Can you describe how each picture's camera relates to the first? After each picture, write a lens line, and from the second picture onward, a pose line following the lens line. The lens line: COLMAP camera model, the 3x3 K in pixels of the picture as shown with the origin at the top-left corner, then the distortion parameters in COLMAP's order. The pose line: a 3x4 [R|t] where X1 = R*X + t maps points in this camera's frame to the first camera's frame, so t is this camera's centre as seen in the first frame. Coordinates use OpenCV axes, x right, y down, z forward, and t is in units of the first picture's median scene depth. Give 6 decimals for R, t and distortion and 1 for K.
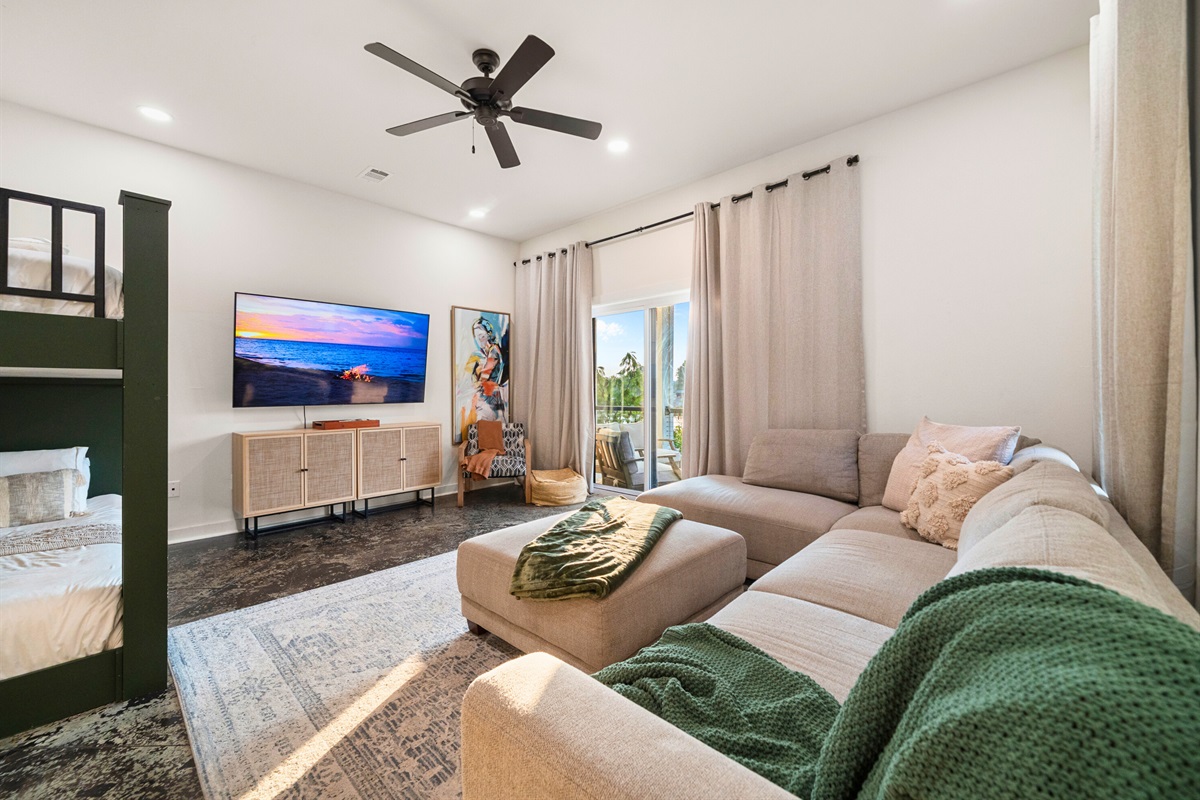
lens RADIAL K [[465.6, 0, 597.5], [0, 465.6, 395.5], [0, 0, 1]] dist [-0.002330, -0.000158]
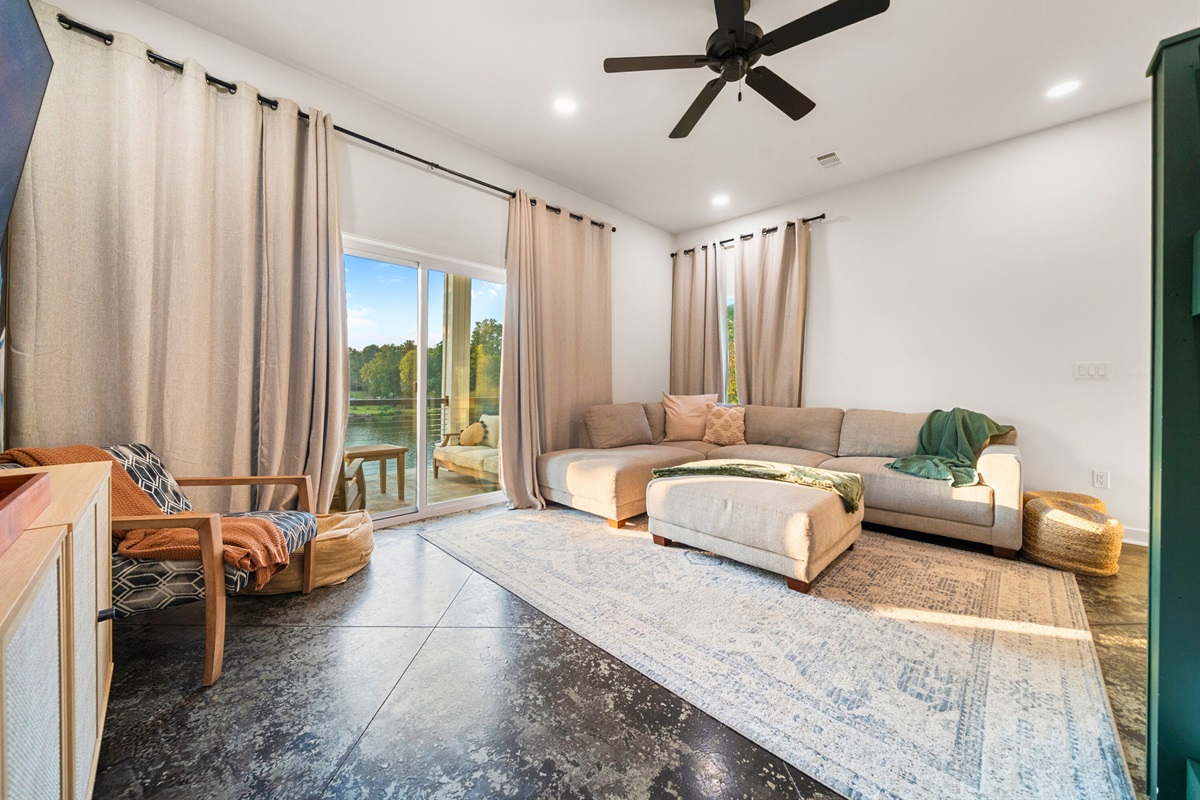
lens RADIAL K [[429.1, 0, 601.1], [0, 429.1, 394.3], [0, 0, 1]] dist [0.000873, 0.000136]
pose [[0.019455, -0.010268, 0.999758, -1.400635], [-0.002730, 0.999943, 0.010323, 0.035451], [-0.999807, -0.002930, 0.019426, 1.598954]]
